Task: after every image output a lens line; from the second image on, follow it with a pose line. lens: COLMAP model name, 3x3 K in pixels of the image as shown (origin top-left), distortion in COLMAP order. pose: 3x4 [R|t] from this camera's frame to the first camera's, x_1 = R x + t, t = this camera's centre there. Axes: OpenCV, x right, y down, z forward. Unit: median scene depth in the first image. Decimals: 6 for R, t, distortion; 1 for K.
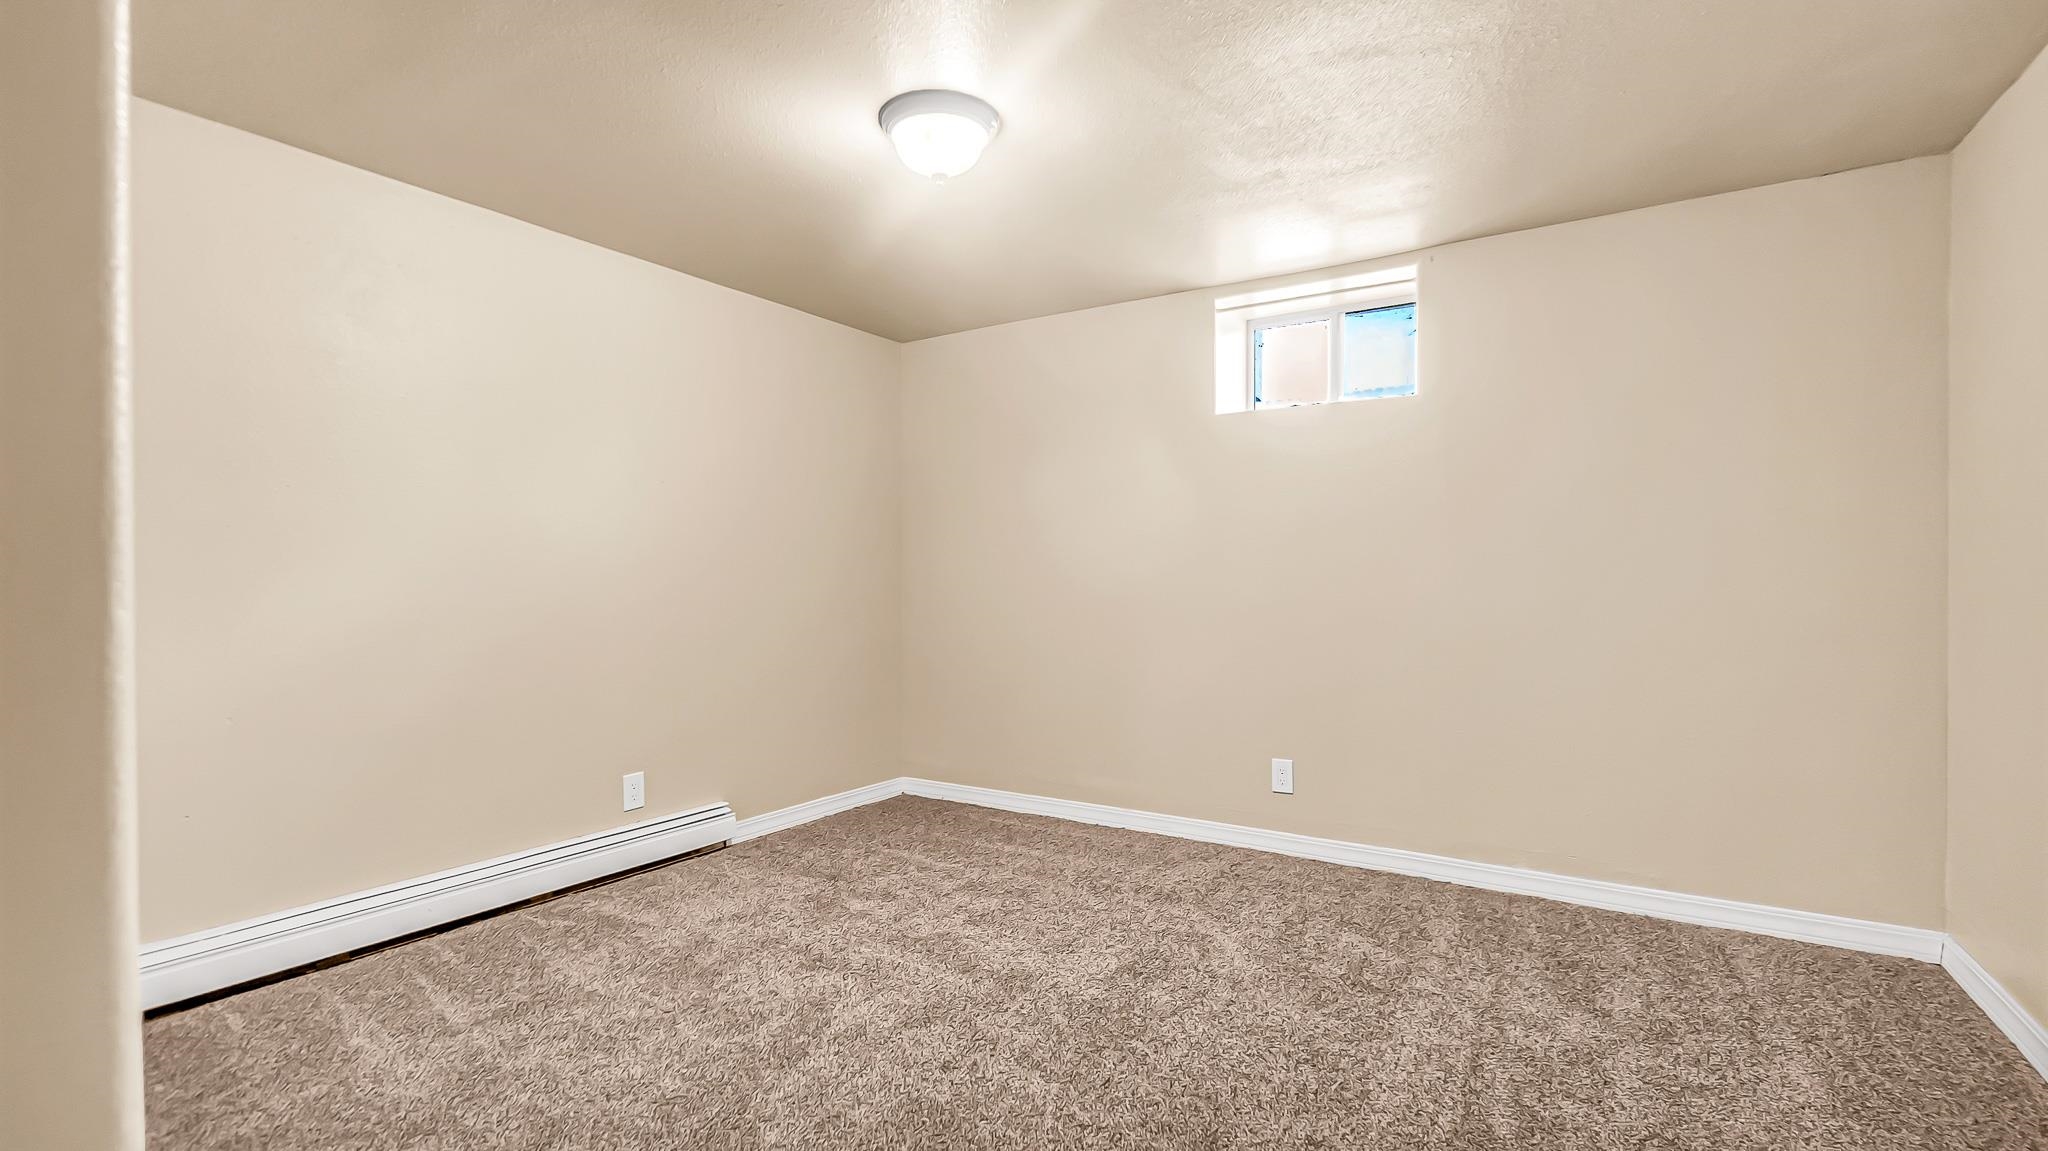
lens RADIAL K [[907.5, 0, 1024.0], [0, 907.5, 575.5], [0, 0, 1]] dist [0.001448, 0.000094]
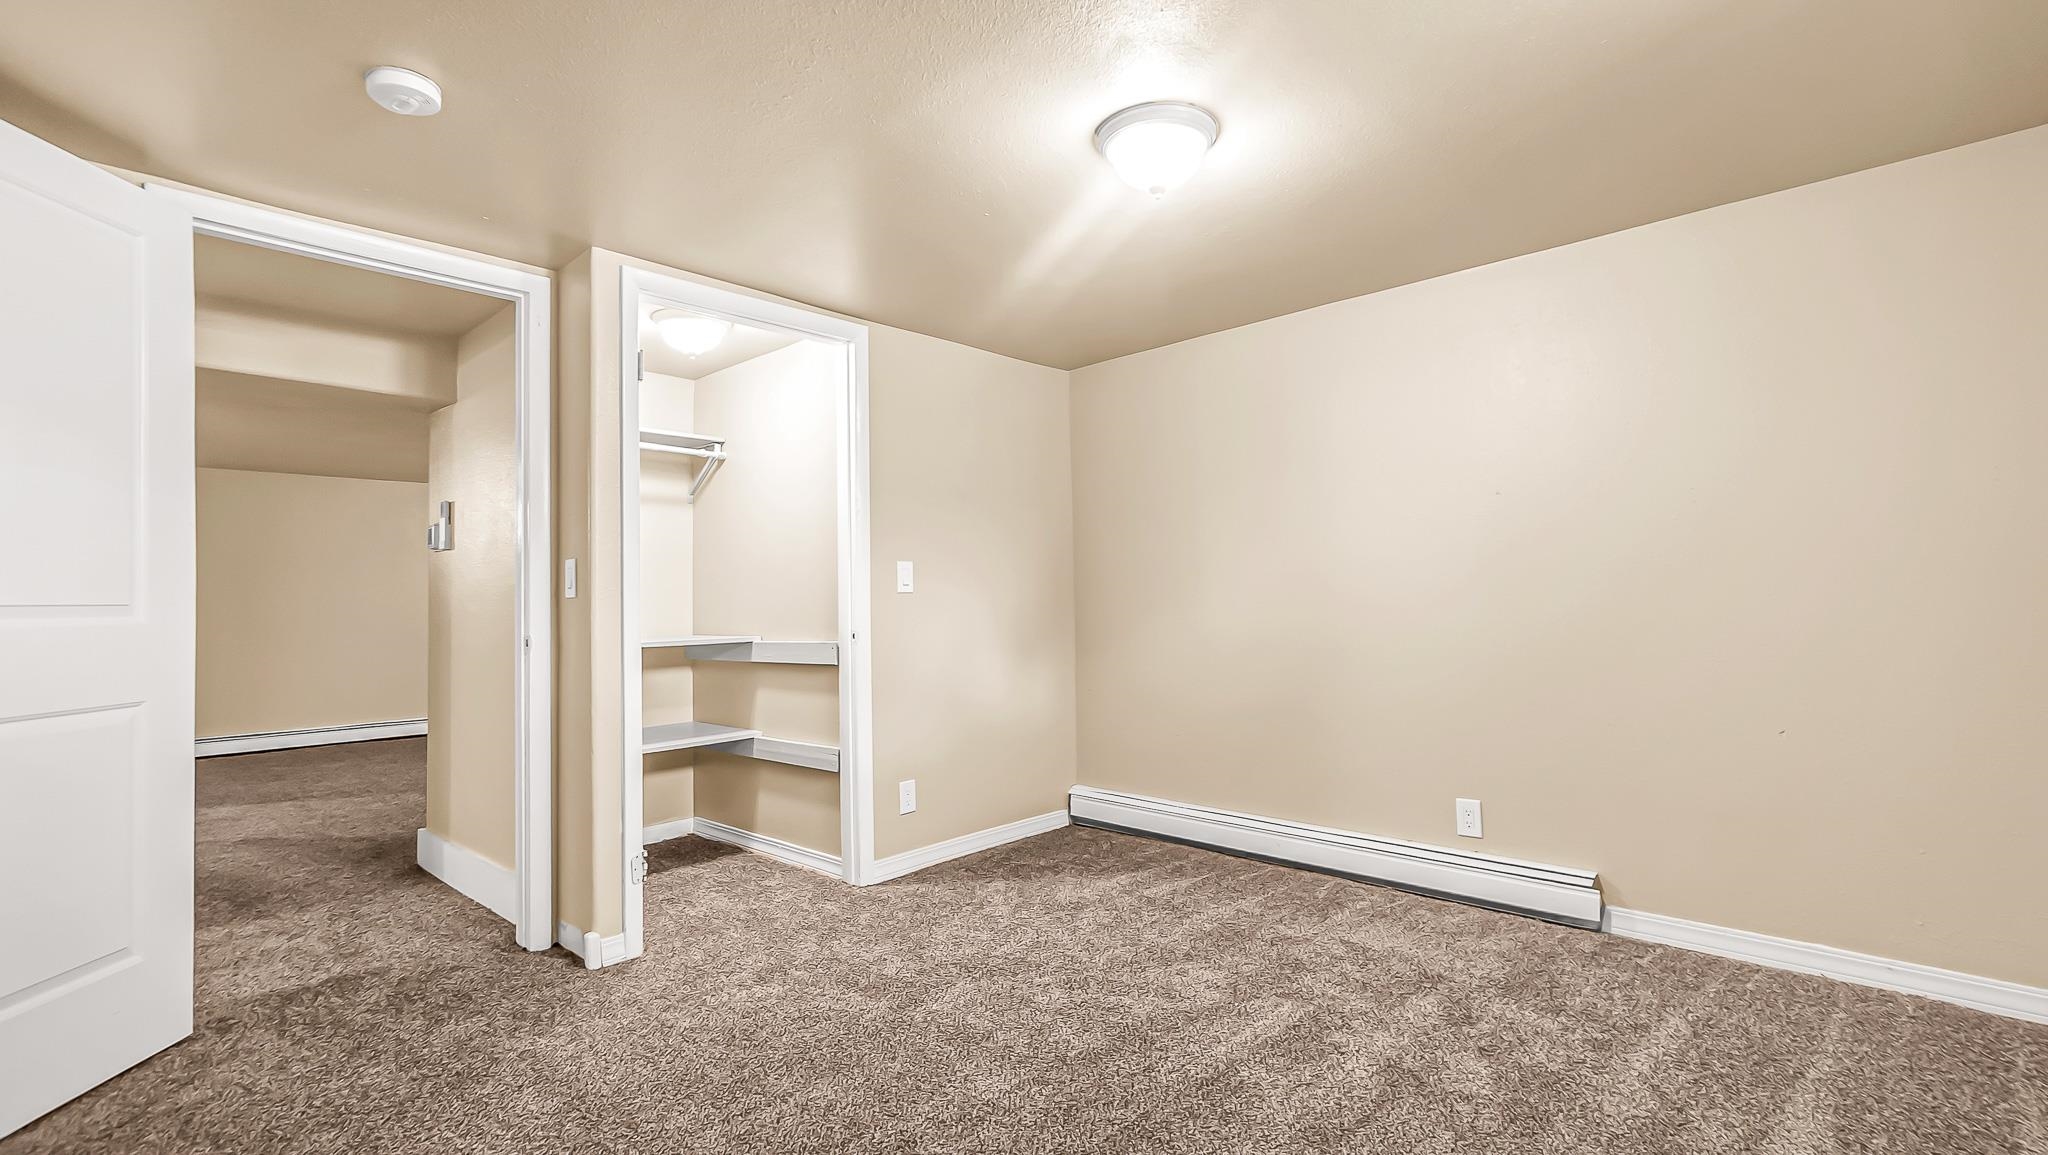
lens RADIAL K [[907.5, 0, 1024.0], [0, 907.5, 577.5], [0, 0, 1]] dist [0.001448, 0.000094]
pose [[-0.190920, -0.022223, -0.981354, 0.692567], [0.021946, 0.999397, -0.026901, -0.002891], [0.981360, -0.026673, -0.190317, 0.818378]]
